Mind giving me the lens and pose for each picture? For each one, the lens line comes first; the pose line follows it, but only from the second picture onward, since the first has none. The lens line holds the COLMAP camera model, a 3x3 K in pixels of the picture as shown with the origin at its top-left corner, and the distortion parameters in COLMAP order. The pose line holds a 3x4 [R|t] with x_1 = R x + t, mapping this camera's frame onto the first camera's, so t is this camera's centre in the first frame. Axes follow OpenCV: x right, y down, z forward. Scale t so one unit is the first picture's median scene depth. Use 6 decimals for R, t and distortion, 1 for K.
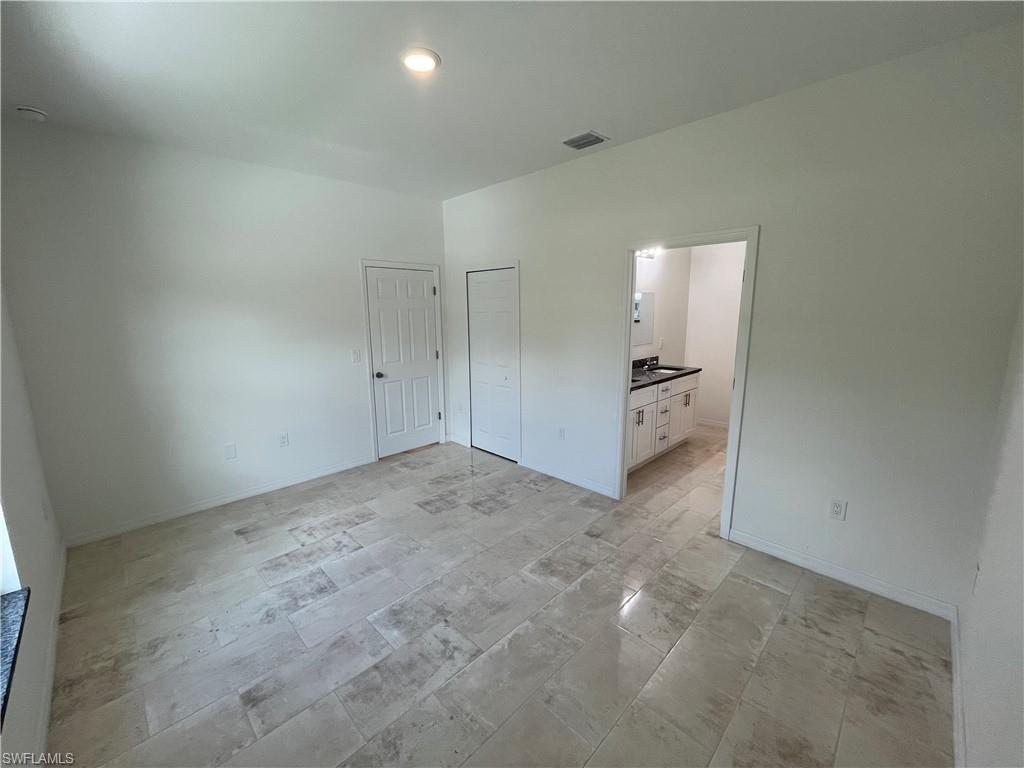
lens RADIAL K [[411.8, 0, 507.6], [0, 411.8, 383.5], [0, 0, 1]] dist [0.000856, 0.000423]
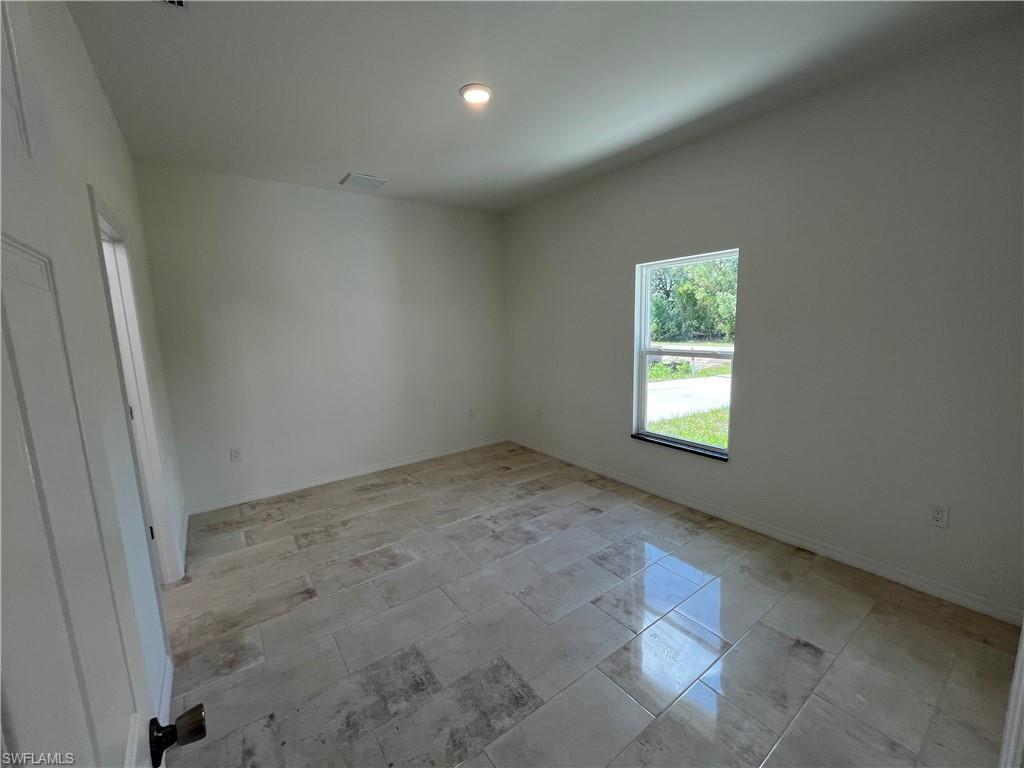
lens RADIAL K [[411.8, 0, 507.6], [0, 411.8, 383.5], [0, 0, 1]] dist [0.000856, 0.000423]
pose [[-0.986680, 0.017601, 0.161721, -0.386132], [0.070257, 0.942739, 0.326047, -0.314197], [-0.146722, 0.333066, -0.931418, 1.906058]]
